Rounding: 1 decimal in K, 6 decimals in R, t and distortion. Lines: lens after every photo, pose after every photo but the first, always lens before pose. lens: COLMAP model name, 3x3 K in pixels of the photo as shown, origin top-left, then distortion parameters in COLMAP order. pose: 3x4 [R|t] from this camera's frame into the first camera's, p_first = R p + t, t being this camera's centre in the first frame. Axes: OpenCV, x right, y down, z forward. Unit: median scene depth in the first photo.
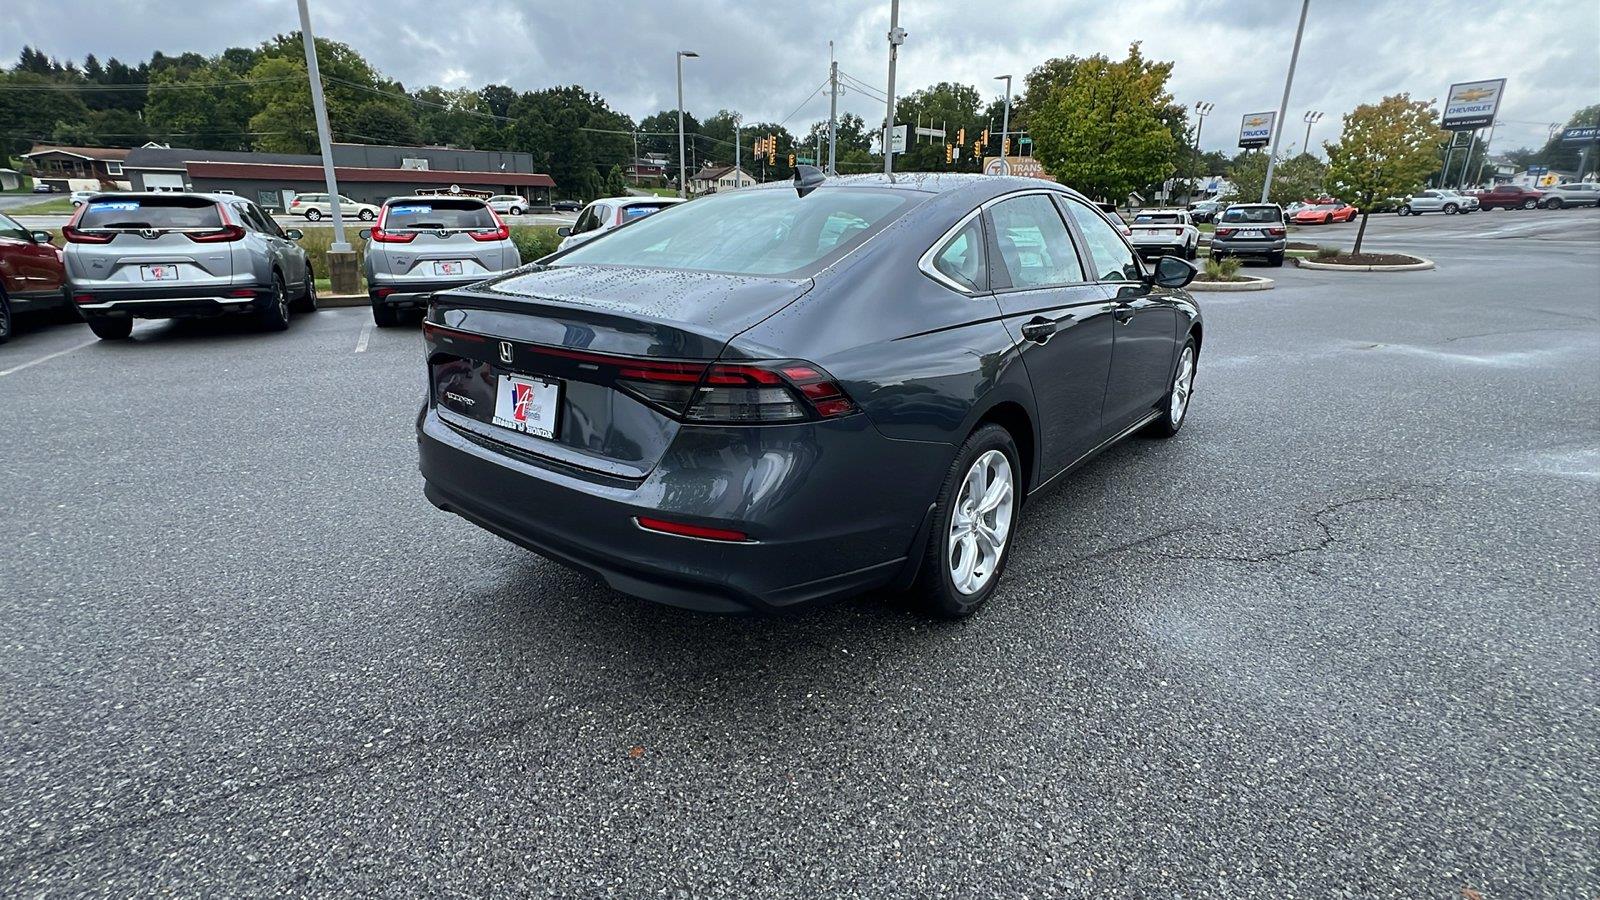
lens RADIAL K [[736.1, 0, 796.9], [0, 736.1, 451.6], [0, 0, 1]] dist [-0.003156, 0.001044]
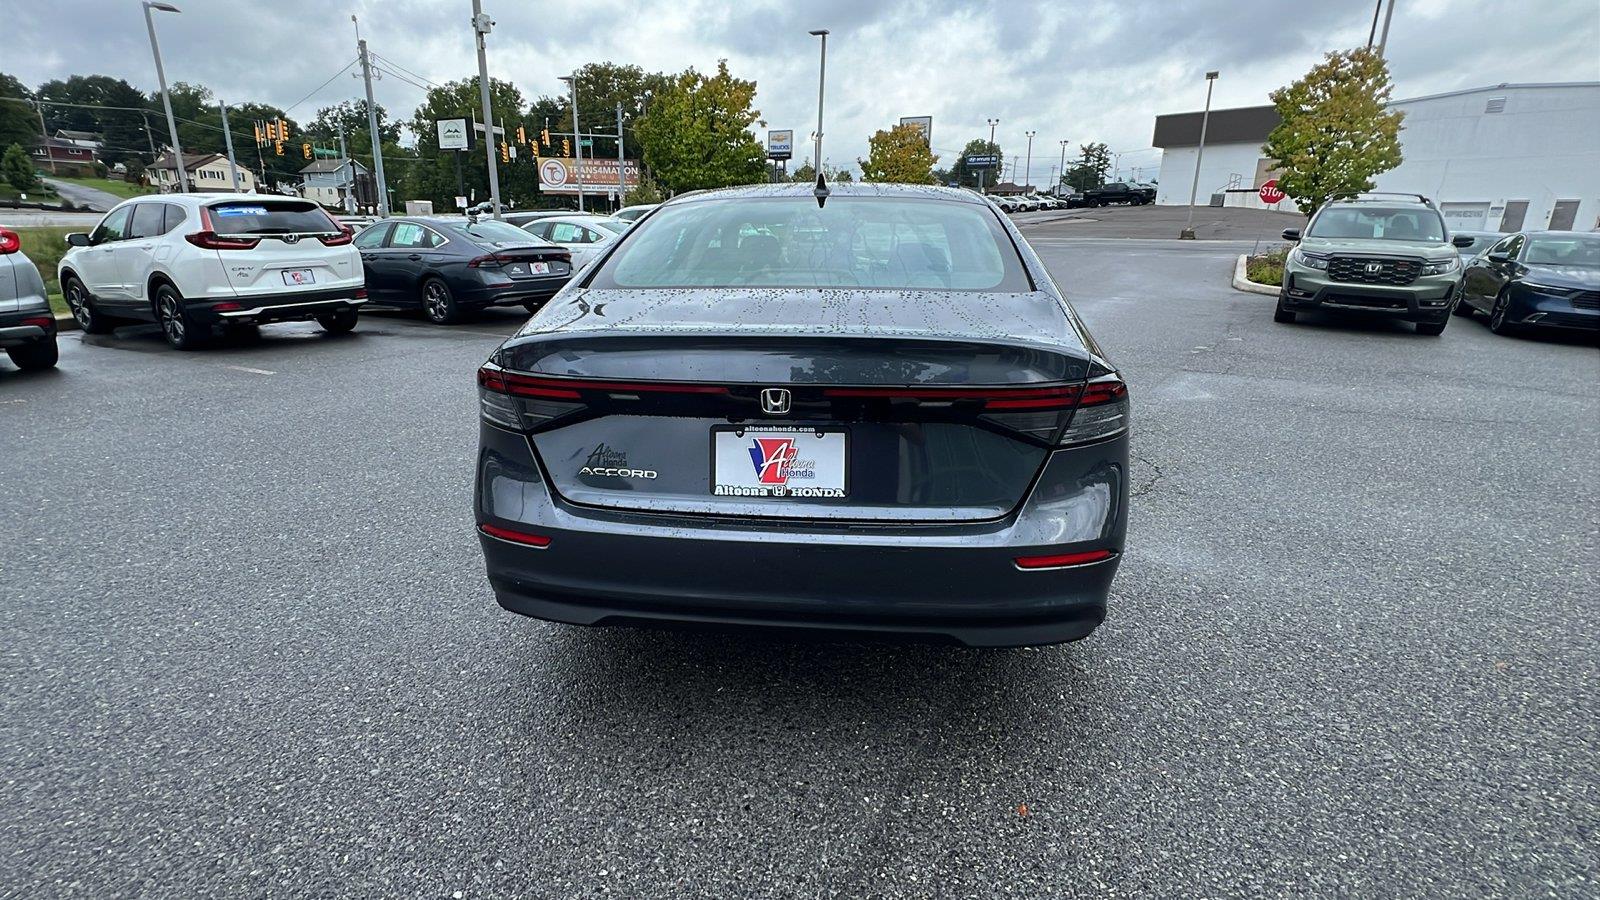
lens RADIAL K [[736.1, 0, 795.9], [0, 736.1, 449.9], [0, 0, 1]] dist [-0.003156, 0.001044]
pose [[0.845925, -0.155959, 0.509988, -0.033108], [0.157950, 0.986647, 0.039732, -0.004666], [-0.509375, 0.046943, 0.859263, 0.012674]]
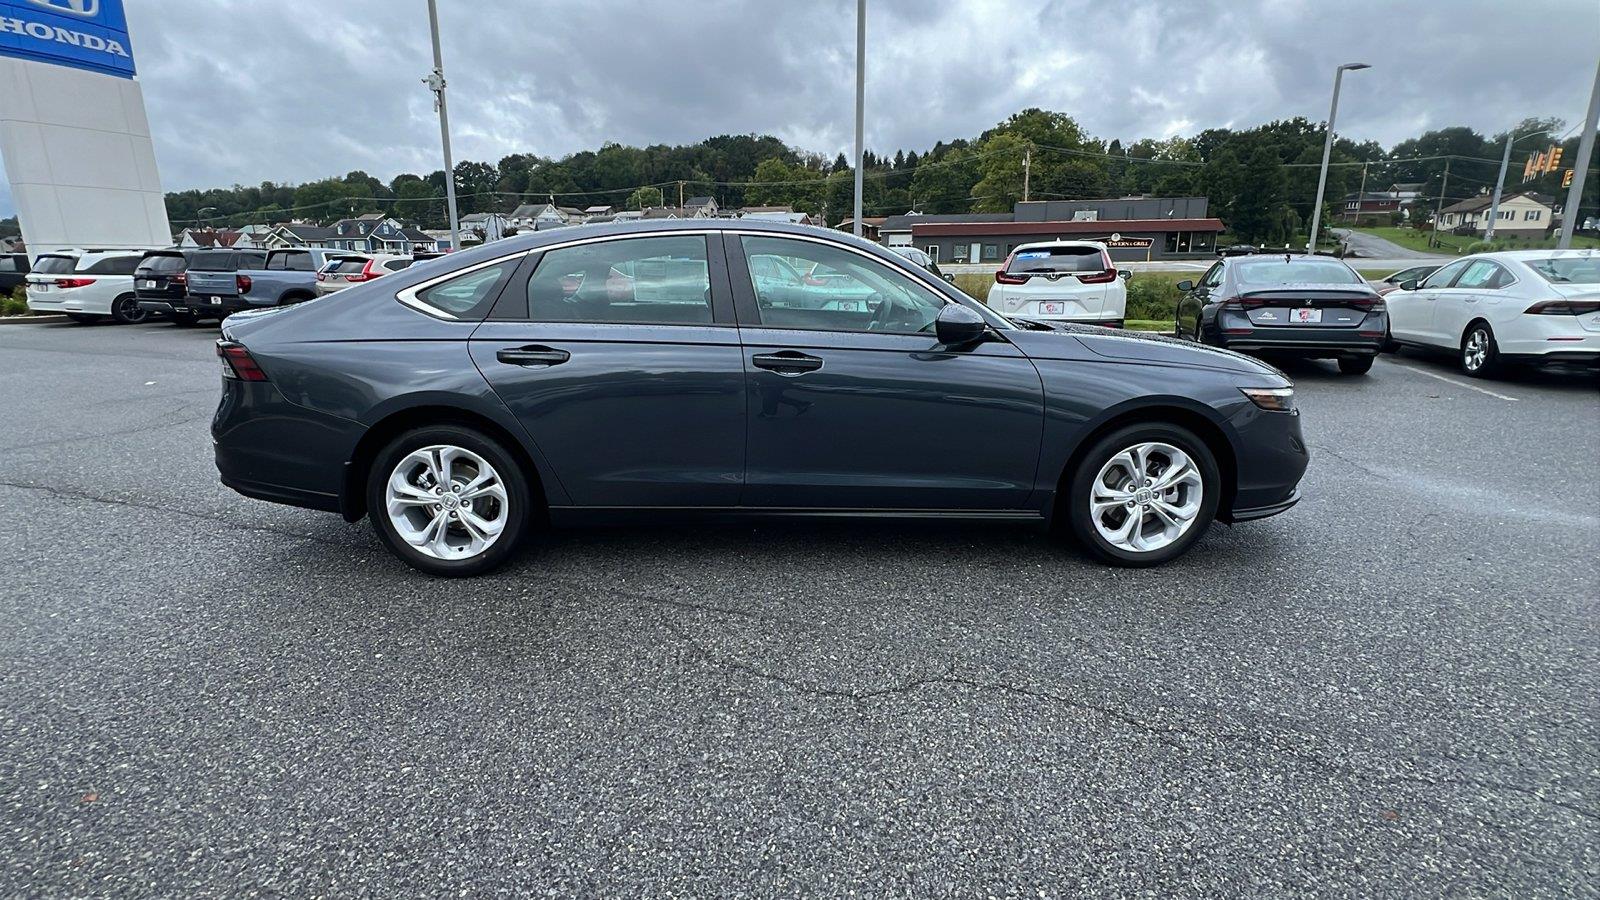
lens RADIAL K [[736.1, 0, 798.7], [0, 736.1, 446.3], [0, 0, 1]] dist [-0.003156, 0.001044]
pose [[0.661037, 0.169551, -0.730946, 0.072834], [-0.217185, 0.975672, 0.029905, -0.009165], [0.718234, 0.138983, 0.681780, 0.031885]]
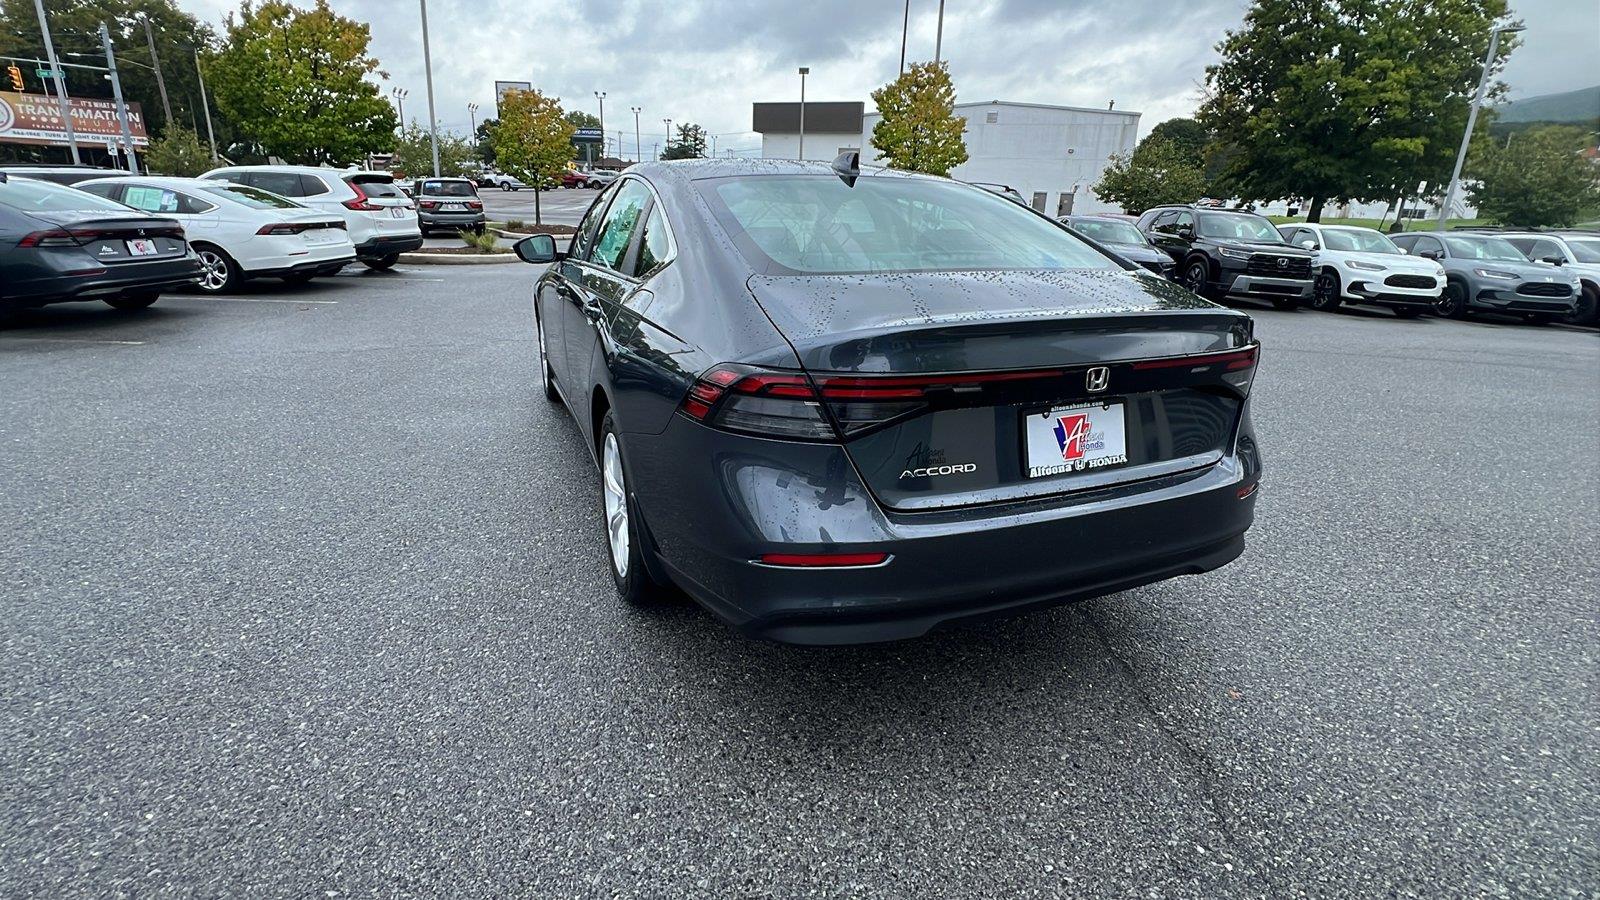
lens RADIAL K [[736.1, 0, 797.2], [0, 736.1, 446.6], [0, 0, 1]] dist [-0.003156, 0.001044]
pose [[0.485803, -0.262234, 0.833804, -0.053692], [0.236325, 0.957812, 0.163543, -0.011736], [-0.841514, 0.117599, 0.527280, 0.035657]]
